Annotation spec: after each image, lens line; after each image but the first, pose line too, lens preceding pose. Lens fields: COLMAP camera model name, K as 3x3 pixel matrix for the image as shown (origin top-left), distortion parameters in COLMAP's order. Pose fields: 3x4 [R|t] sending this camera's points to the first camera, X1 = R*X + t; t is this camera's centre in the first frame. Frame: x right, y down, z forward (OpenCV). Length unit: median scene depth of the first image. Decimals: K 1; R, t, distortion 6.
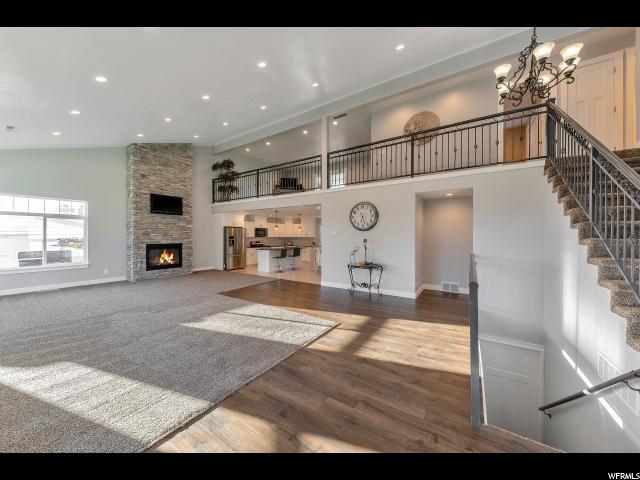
lens RADIAL K [[222.4, 0, 325.1], [0, 222.4, 238.2], [0, 0, 1]] dist [0.002330, 0.000030]
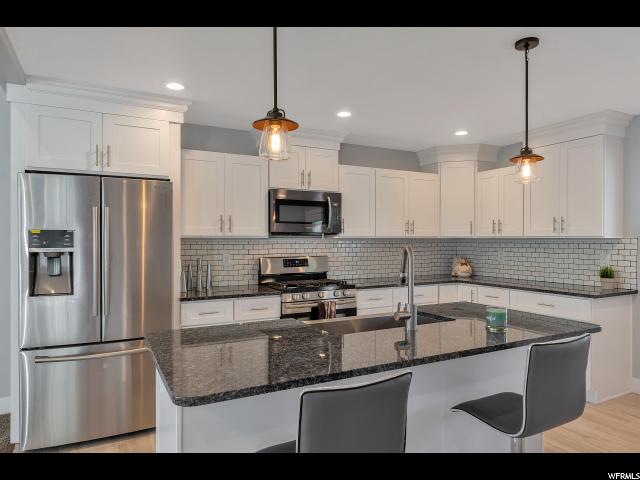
lens RADIAL K [[449.7, 0, 314.4], [0, 449.7, 240.1], [0, 0, 1]] dist [0.038990, 0.001804]
pose [[0.886711, -0.005004, -0.462298, -0.144670], [0.002694, 0.999980, -0.005656, -0.000733], [0.462317, 0.003770, 0.886707, 0.939656]]
